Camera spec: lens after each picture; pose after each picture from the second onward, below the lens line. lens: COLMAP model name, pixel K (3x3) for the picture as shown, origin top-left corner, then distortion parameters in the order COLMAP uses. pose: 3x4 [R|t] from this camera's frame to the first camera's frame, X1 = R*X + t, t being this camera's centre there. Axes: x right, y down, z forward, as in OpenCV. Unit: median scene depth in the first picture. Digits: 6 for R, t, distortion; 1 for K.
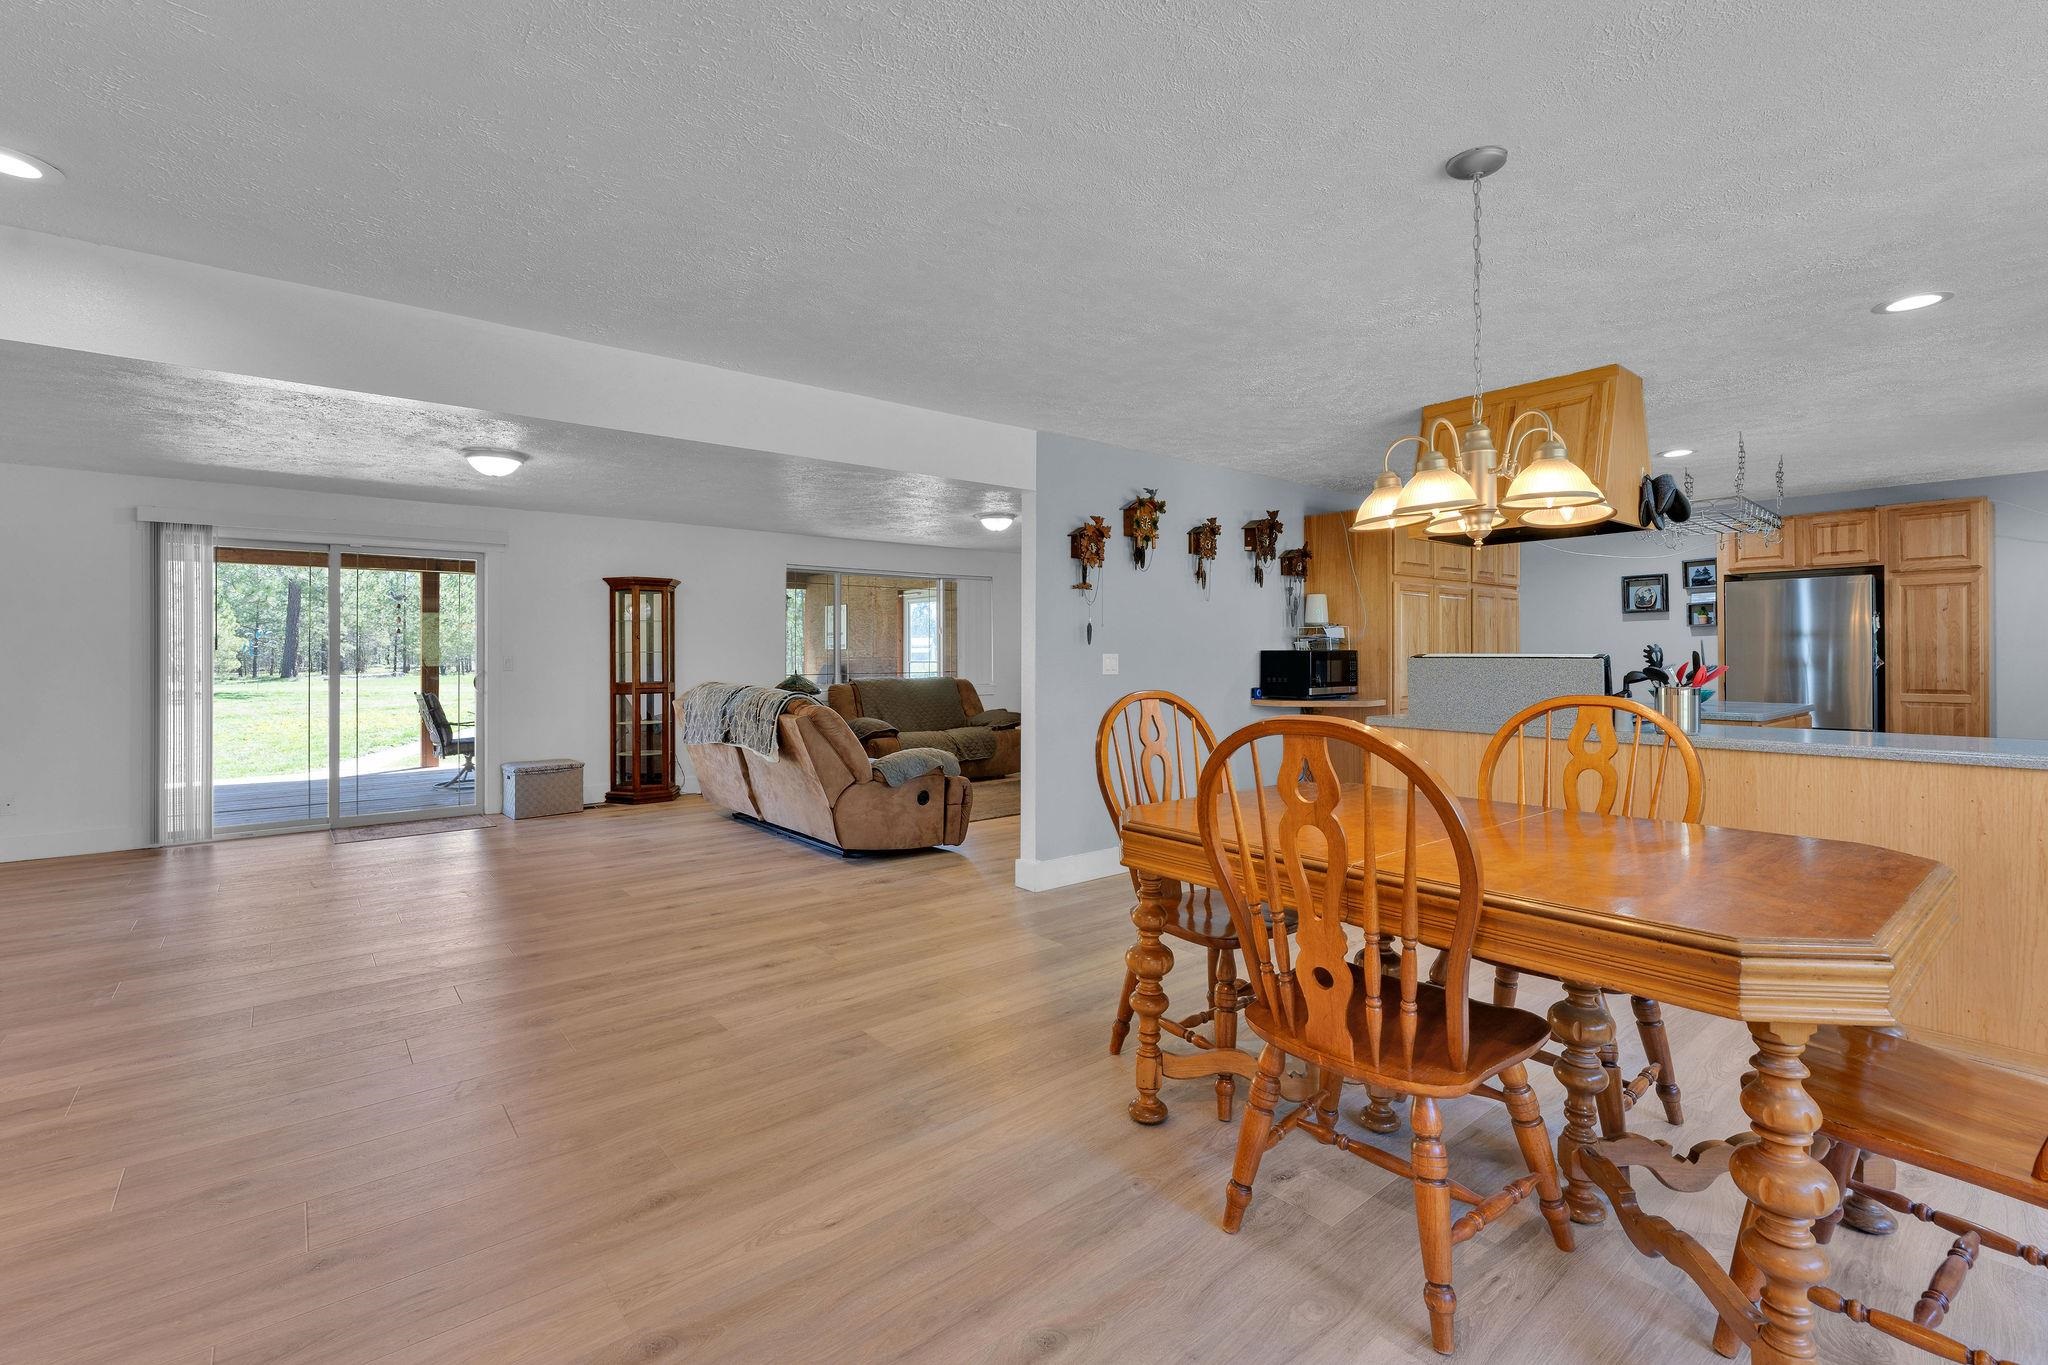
lens RADIAL K [[892.2, 0, 1017.3], [0, 892.2, 664.3], [0, 0, 1]] dist [0.000618, 0.000301]
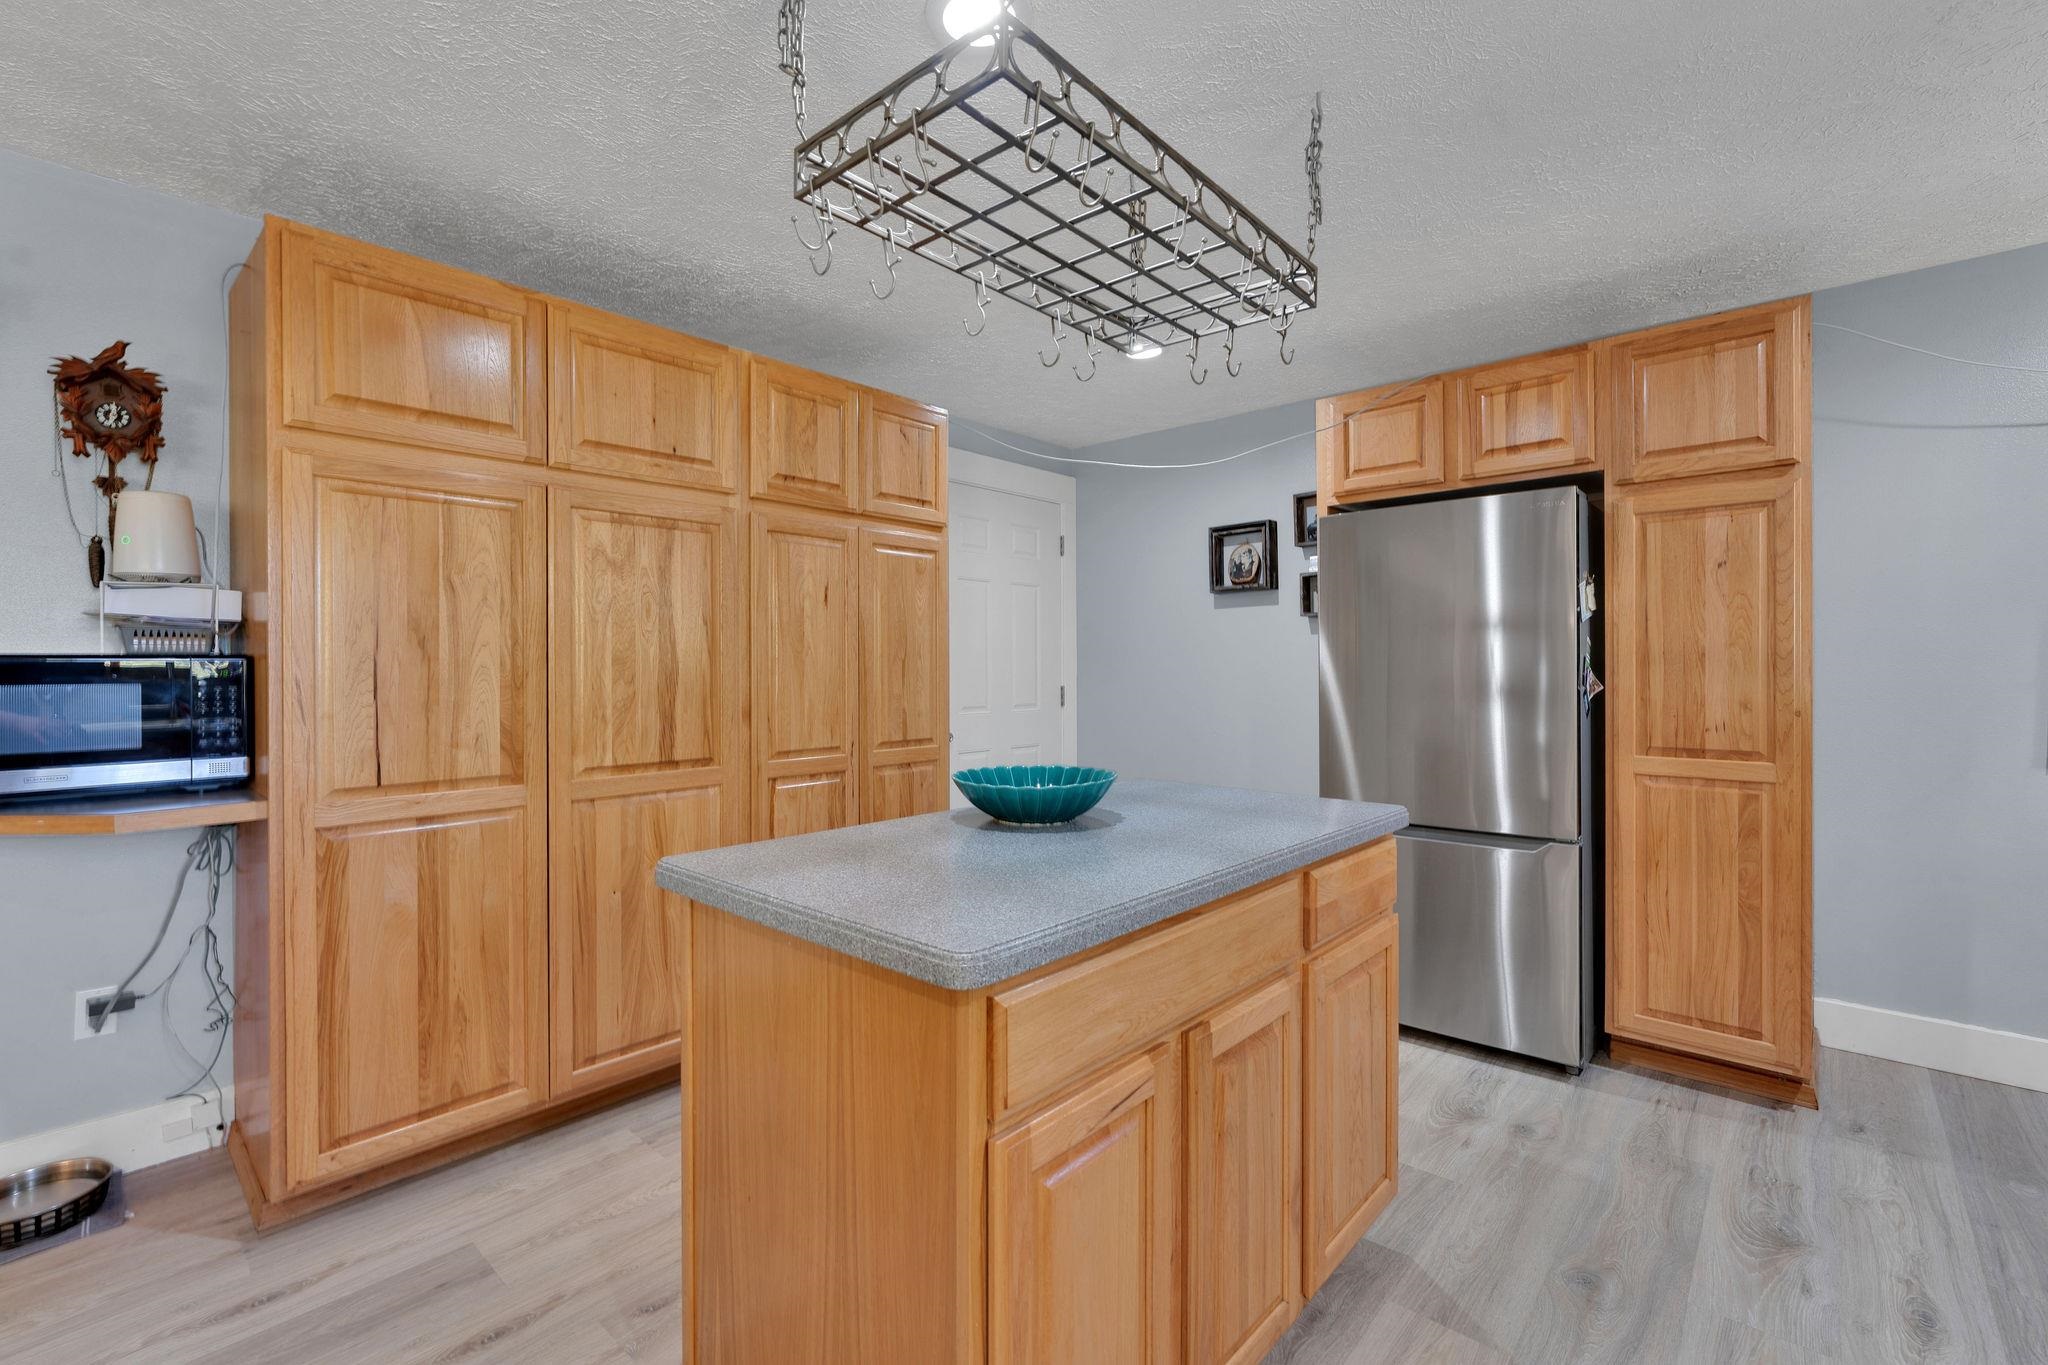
lens RADIAL K [[892.2, 0, 1032.2], [0, 892.2, 679.9], [0, 0, 1]] dist [0.000618, 0.000301]
pose [[0.989012, -0.004148, 0.147778, 0.619468], [0.003336, 0.999978, 0.005740, -0.008782], [-0.147799, -0.005184, 0.989004, 0.597610]]
